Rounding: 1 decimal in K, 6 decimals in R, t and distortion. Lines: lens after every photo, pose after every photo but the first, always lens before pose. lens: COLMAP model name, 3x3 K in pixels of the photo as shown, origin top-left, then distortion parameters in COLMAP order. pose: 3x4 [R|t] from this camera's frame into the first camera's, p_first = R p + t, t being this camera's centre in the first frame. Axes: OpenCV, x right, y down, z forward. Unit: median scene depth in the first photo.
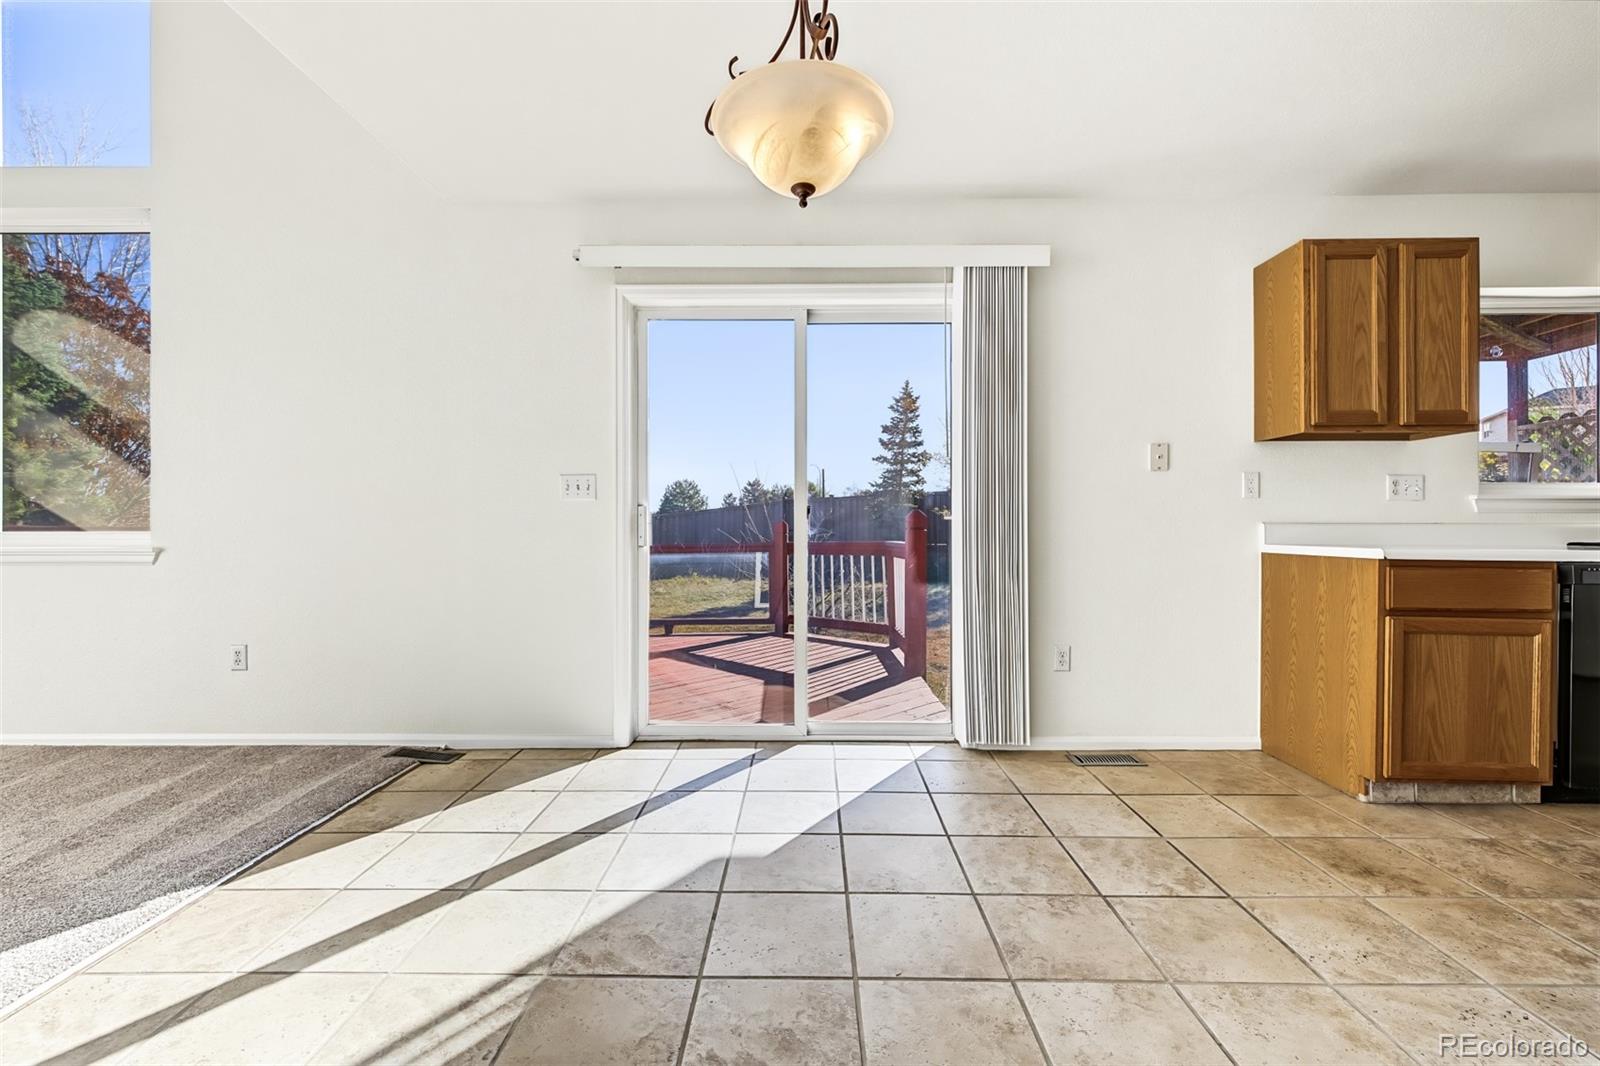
lens RADIAL K [[670.0, 0, 796.6], [0, 670.0, 524.6], [0, 0, 1]] dist [0.010604, -0.003138]
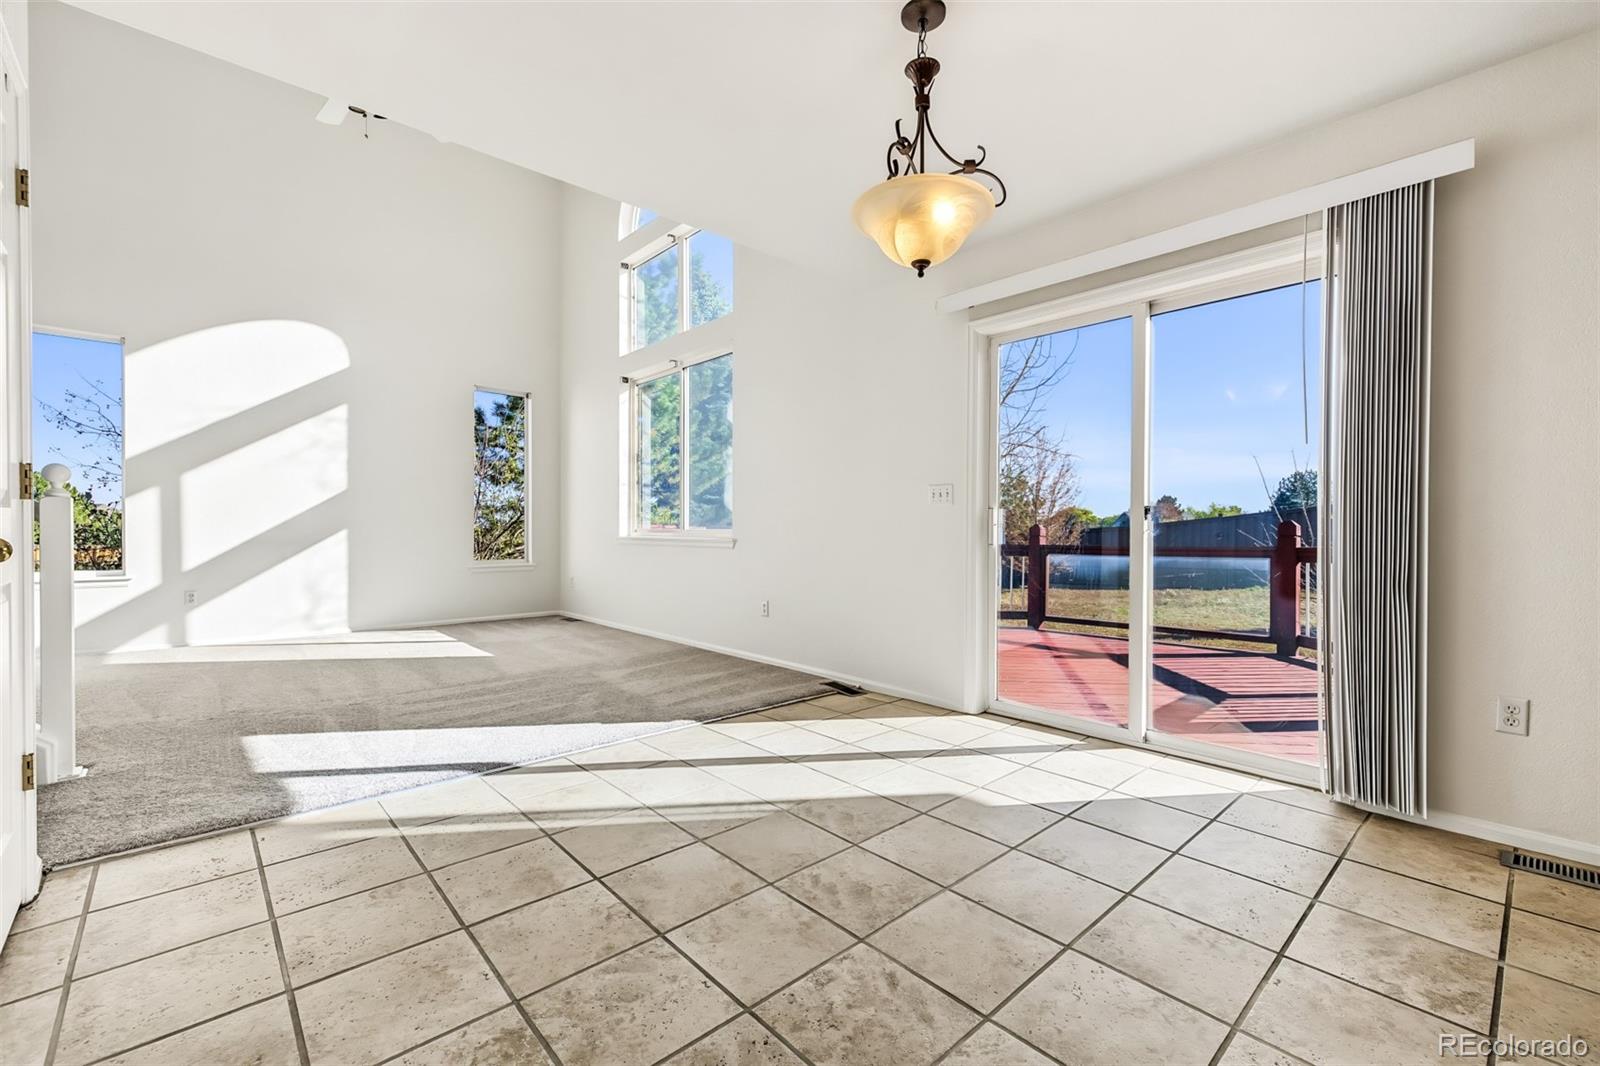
lens RADIAL K [[670.0, 0, 804.5], [0, 670.0, 530.0], [0, 0, 1]] dist [0.010604, -0.003138]
pose [[0.686573, 0.005642, -0.727039, 0.414648], [-0.001101, 0.999977, 0.006721, 0.000978], [0.727060, -0.003814, 0.686564, -0.023486]]
